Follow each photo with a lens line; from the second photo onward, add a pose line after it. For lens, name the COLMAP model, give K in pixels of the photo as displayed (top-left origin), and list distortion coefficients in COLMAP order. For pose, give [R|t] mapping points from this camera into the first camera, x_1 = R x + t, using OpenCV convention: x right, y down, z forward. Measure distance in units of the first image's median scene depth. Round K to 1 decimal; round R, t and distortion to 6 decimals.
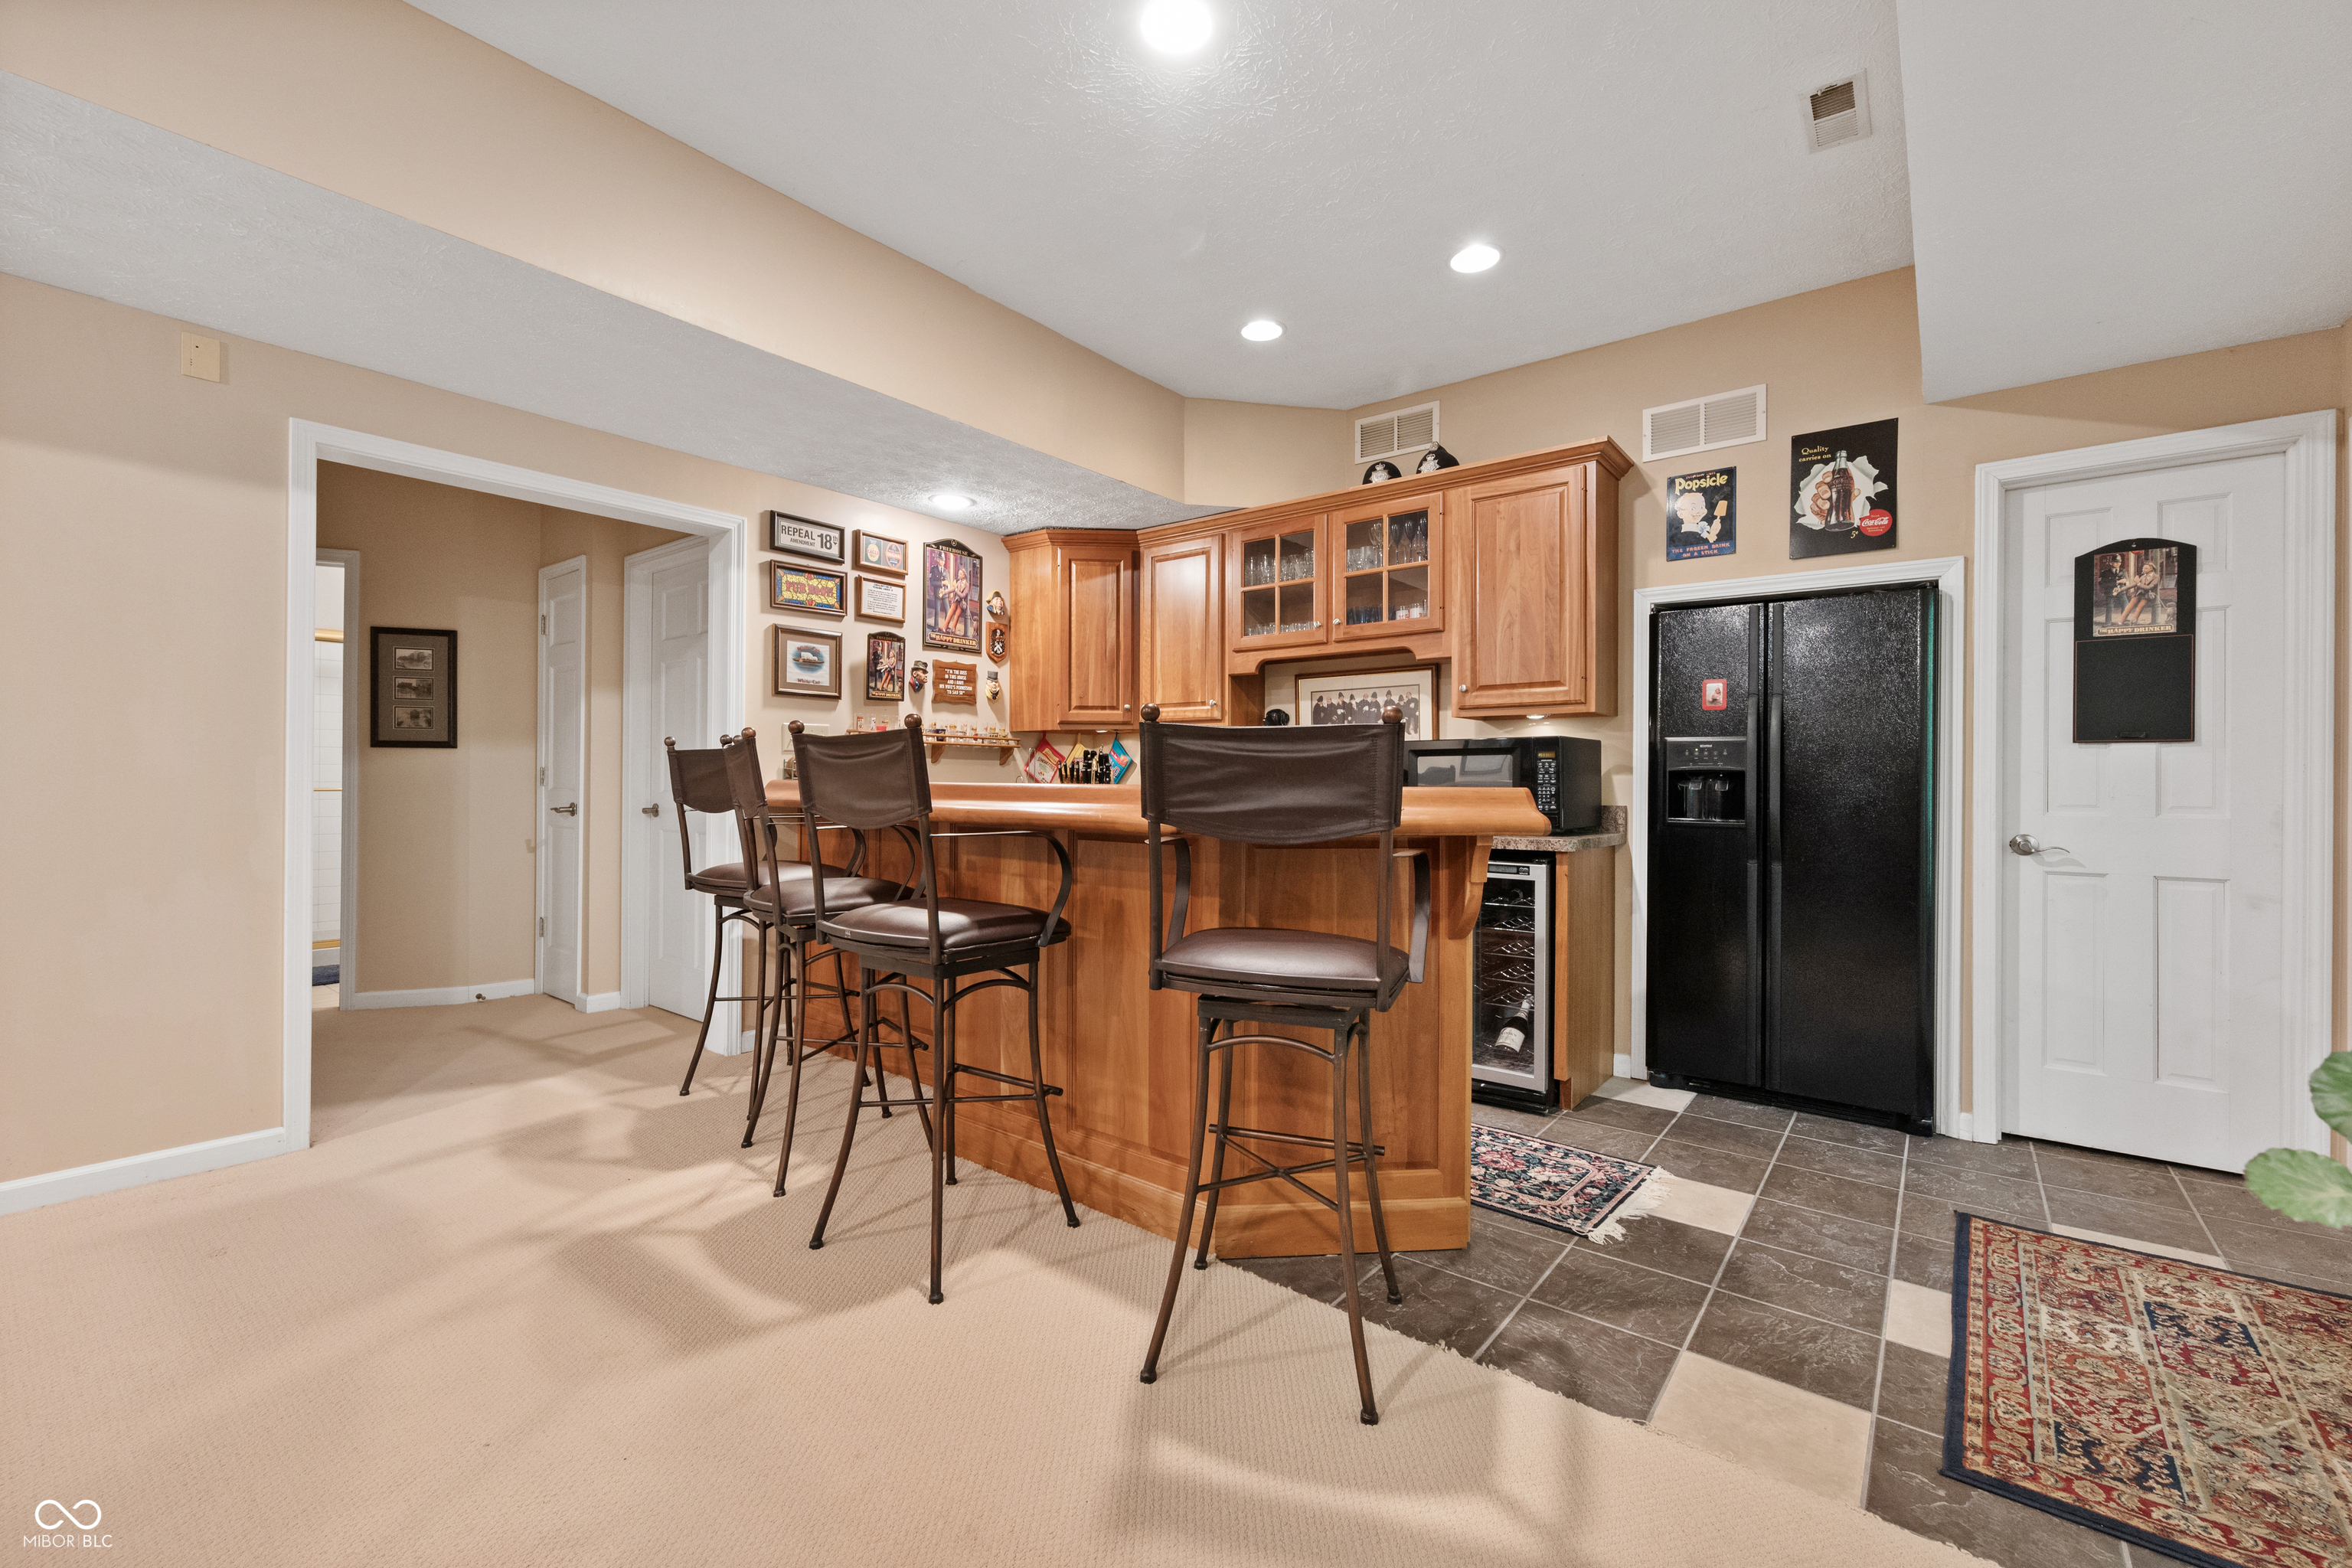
lens RADIAL K [[982.7, 0, 1185.7], [0, 982.7, 778.7], [0, 0, 1]] dist [0.001859, 0.000242]
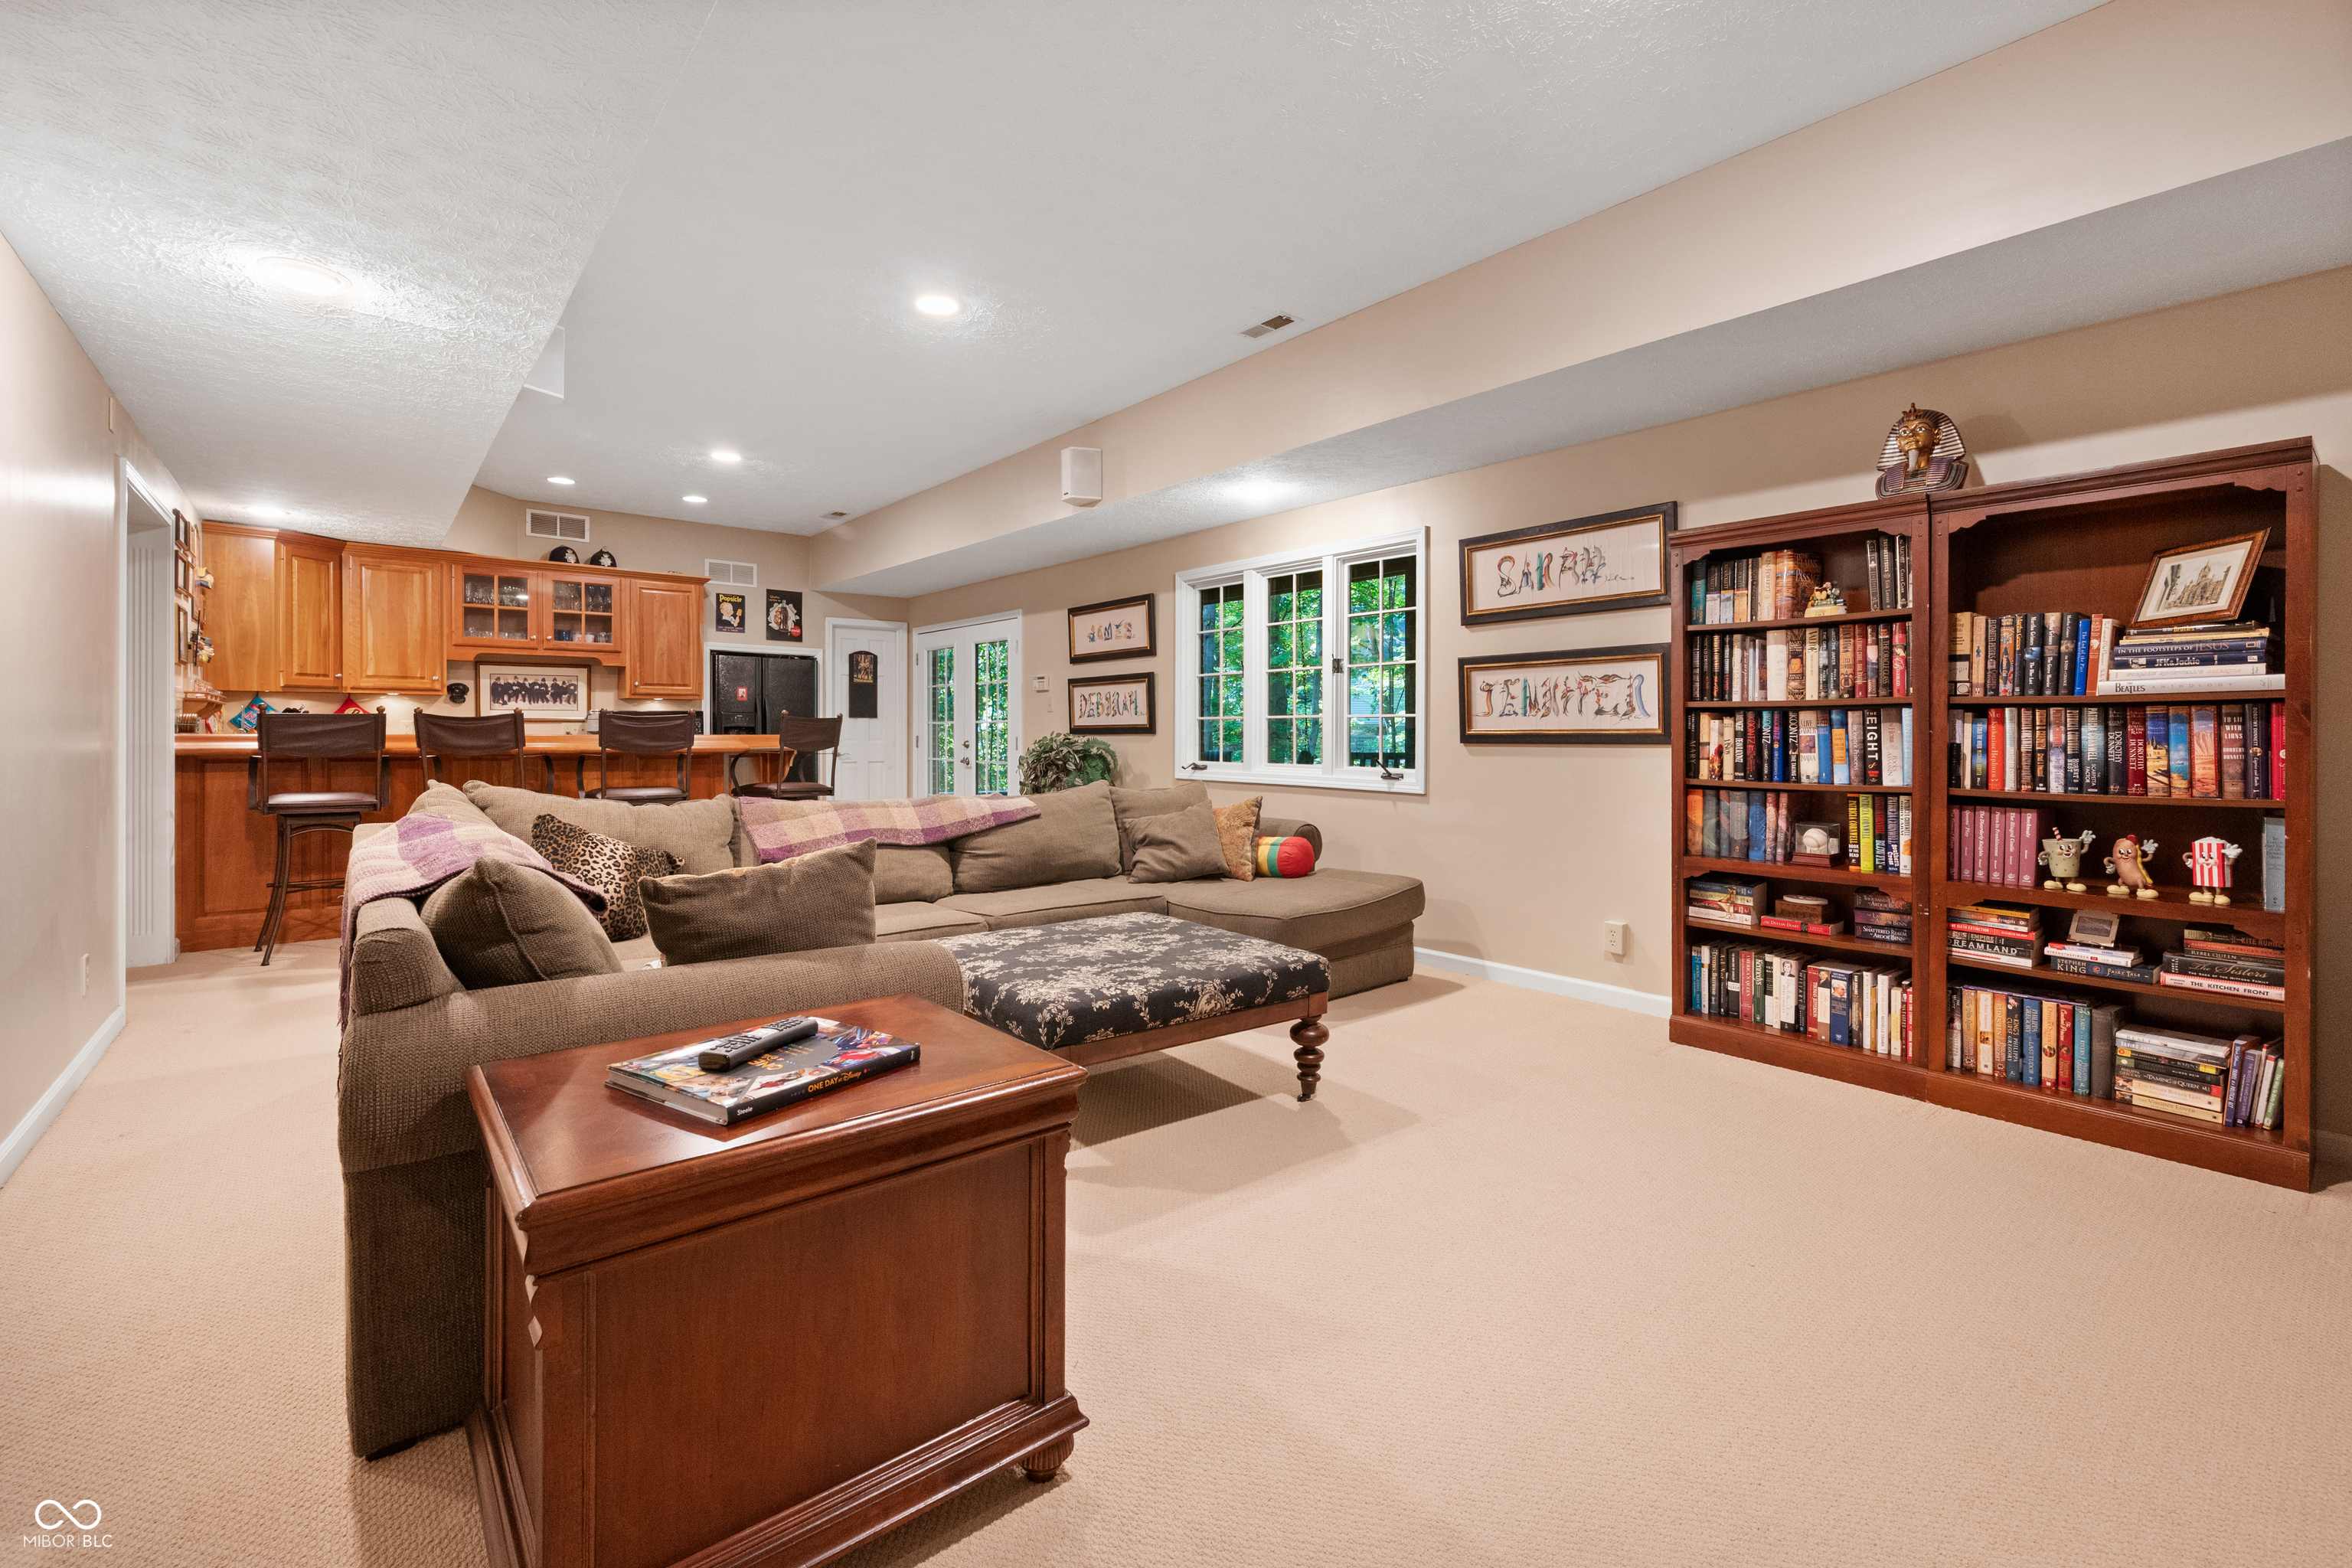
lens RADIAL K [[982.7, 0, 1164.5], [0, 982.7, 732.3], [0, 0, 1]] dist [0.001859, 0.000242]
pose [[0.211990, -0.006270, 0.977252, -1.724602], [-0.001016, 0.999977, 0.006637, -0.011718], [-0.977271, -0.002400, 0.211978, -0.532225]]
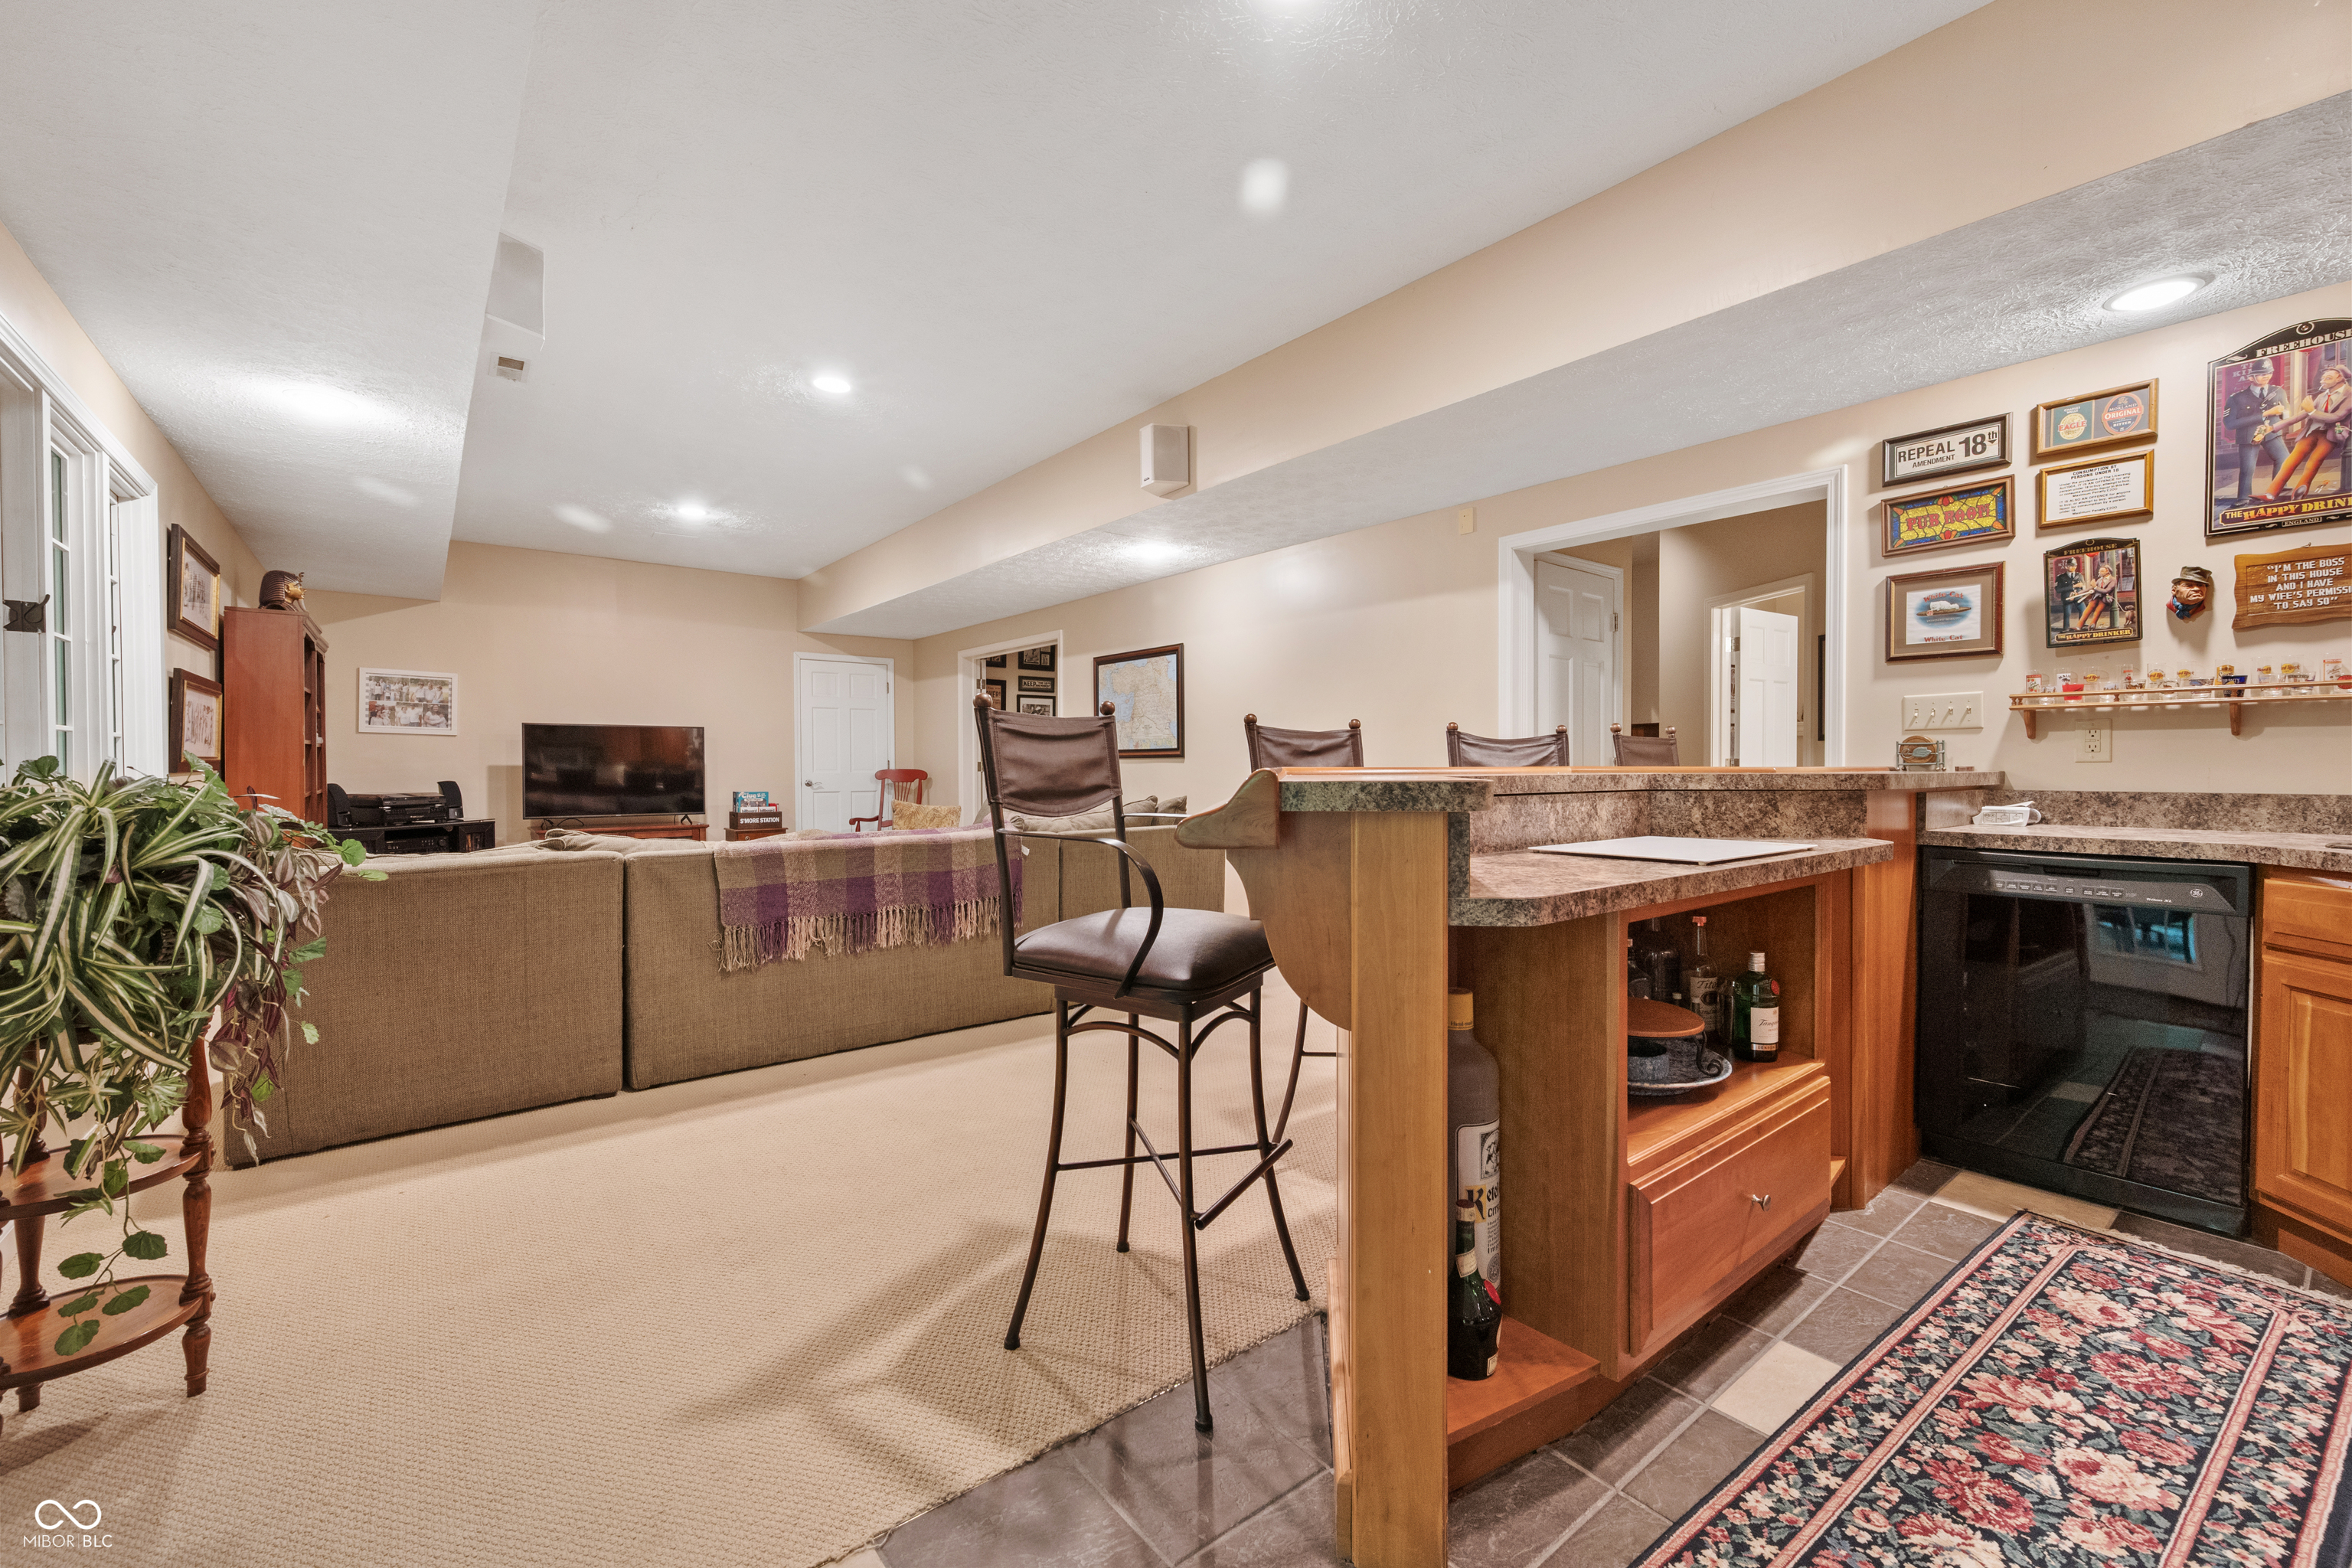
lens RADIAL K [[982.7, 0, 1186.3], [0, 982.7, 779.8], [0, 0, 1]] dist [0.001859, 0.000242]
pose [[-0.234106, 0.001957, -0.972209, 0.464554], [-0.005272, 0.999981, 0.003282, 0.011406], [0.972197, 0.005894, -0.234091, 0.558962]]
